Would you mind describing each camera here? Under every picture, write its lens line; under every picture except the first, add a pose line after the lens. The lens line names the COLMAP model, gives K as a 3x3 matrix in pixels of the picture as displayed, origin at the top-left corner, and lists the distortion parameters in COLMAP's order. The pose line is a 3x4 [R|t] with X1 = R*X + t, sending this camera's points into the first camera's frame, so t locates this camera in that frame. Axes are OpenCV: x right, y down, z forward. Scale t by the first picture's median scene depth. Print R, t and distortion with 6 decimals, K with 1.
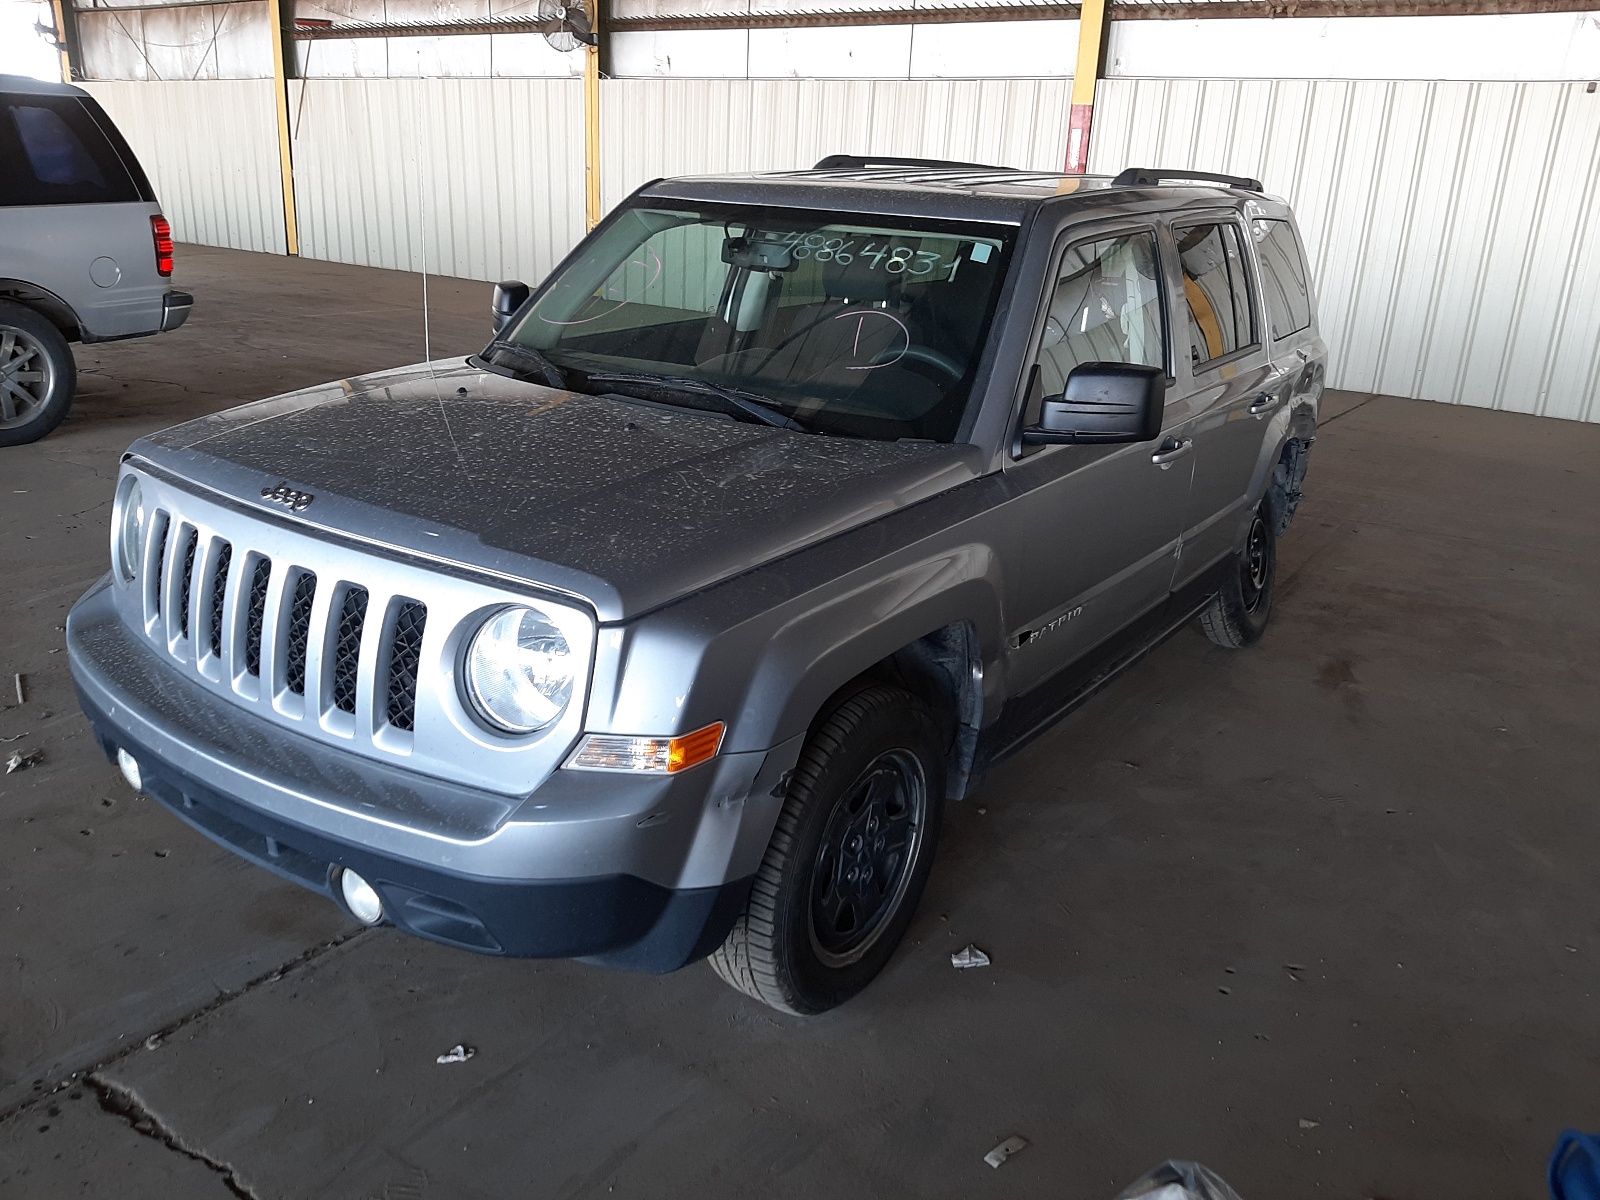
lens RADIAL K [[1318.3, 0, 800.0], [0, 1318.3, 600.0], [0, 0, 1]] dist [-0.034715, -0.005642]
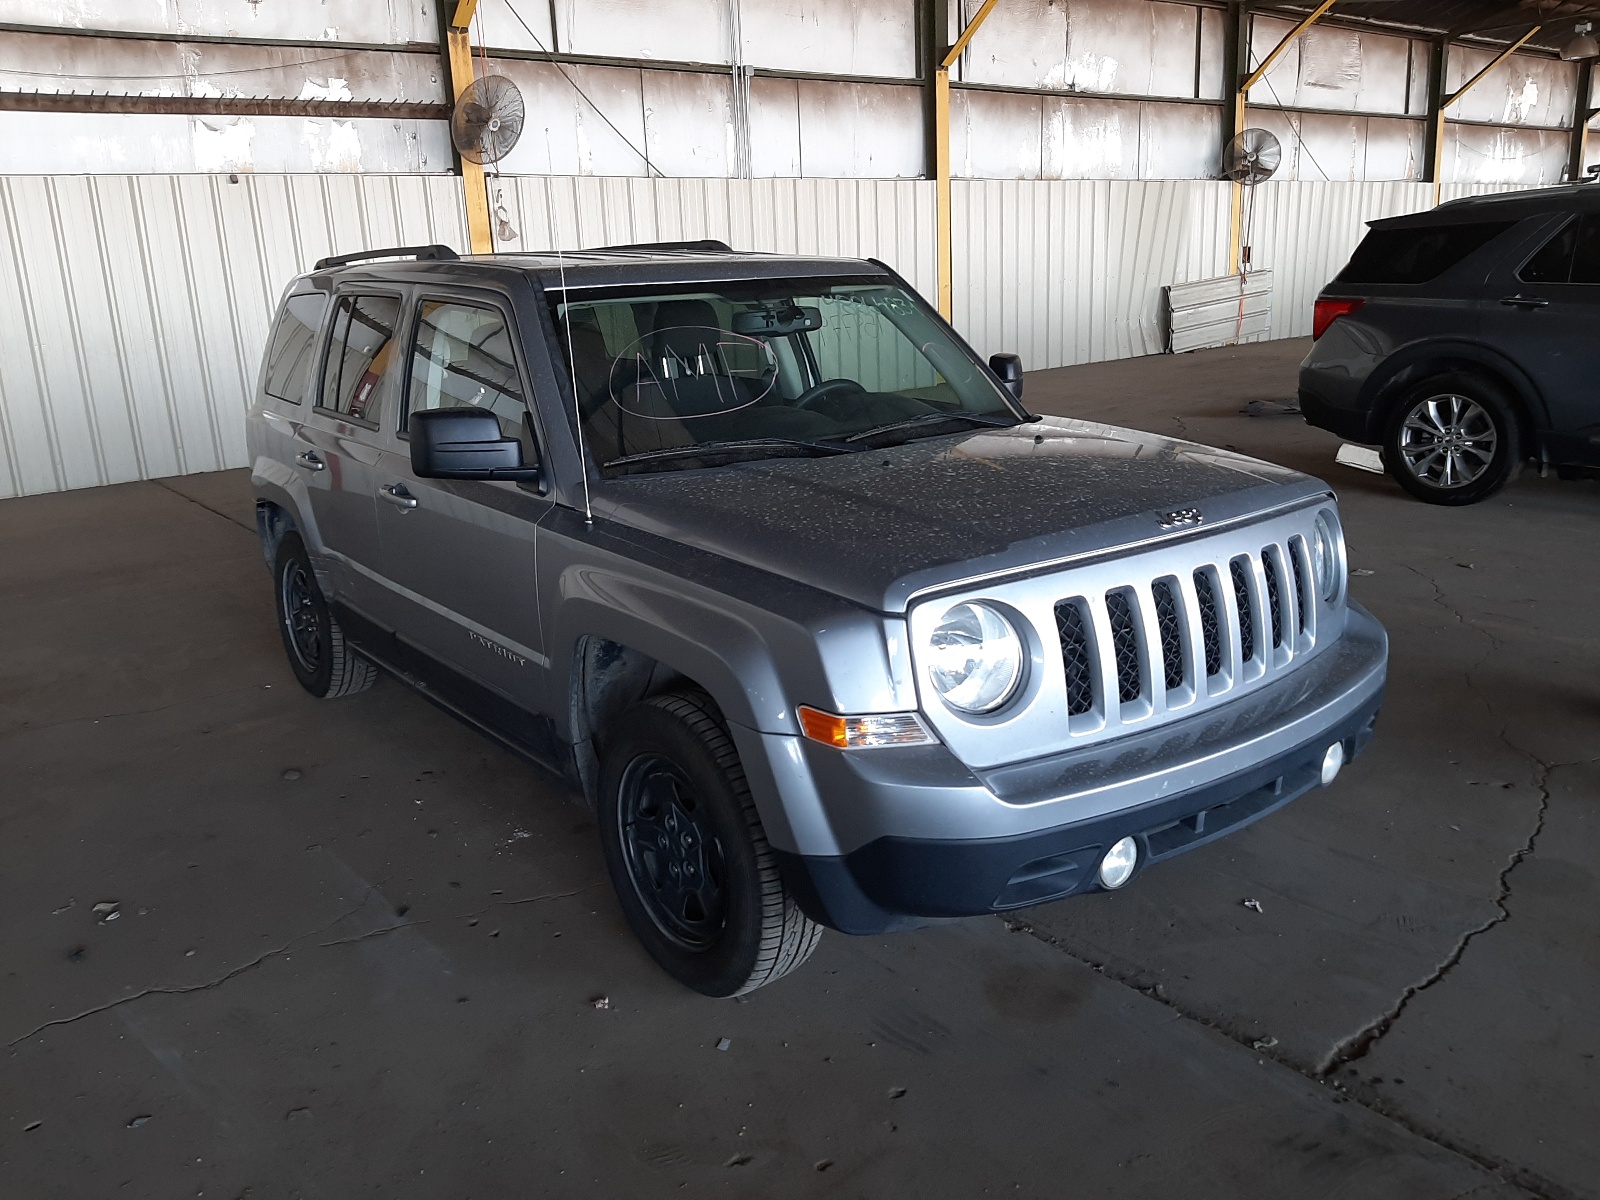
lens RADIAL K [[1318.3, 0, 800.0], [0, 1318.3, 600.0], [0, 0, 1]] dist [-0.034715, -0.005642]
pose [[0.264733, -0.298709, 0.916891, -0.374263], [0.350398, 0.915621, 0.197125, -0.092564], [-0.898408, 0.269092, 0.347062, 0.213058]]
